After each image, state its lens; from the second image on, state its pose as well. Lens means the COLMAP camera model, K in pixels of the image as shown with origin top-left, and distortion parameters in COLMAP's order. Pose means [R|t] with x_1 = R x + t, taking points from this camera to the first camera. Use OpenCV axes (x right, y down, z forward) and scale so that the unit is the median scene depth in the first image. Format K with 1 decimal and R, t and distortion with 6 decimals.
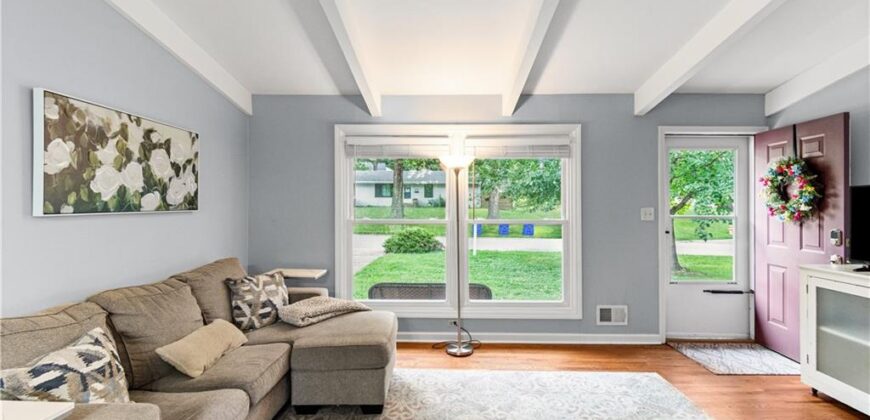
lens RADIAL K [[388.4, 0, 435.0], [0, 388.4, 204.4], [0, 0, 1]] dist [0.000763, -0.003070]
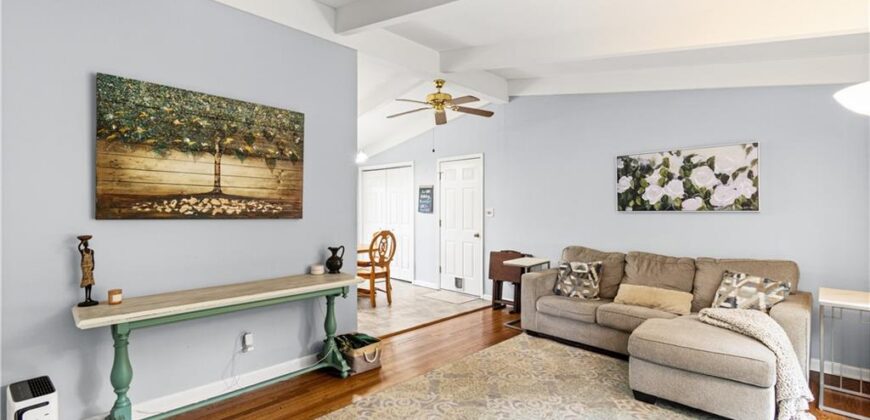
lens RADIAL K [[388.4, 0, 430.4], [0, 388.4, 206.2], [0, 0, 1]] dist [0.000763, -0.003070]
pose [[-0.701669, -0.003509, -0.712495, 1.048541], [0.003725, 0.999956, -0.008593, 0.009772], [0.712493, -0.008684, -0.701625, 1.377251]]
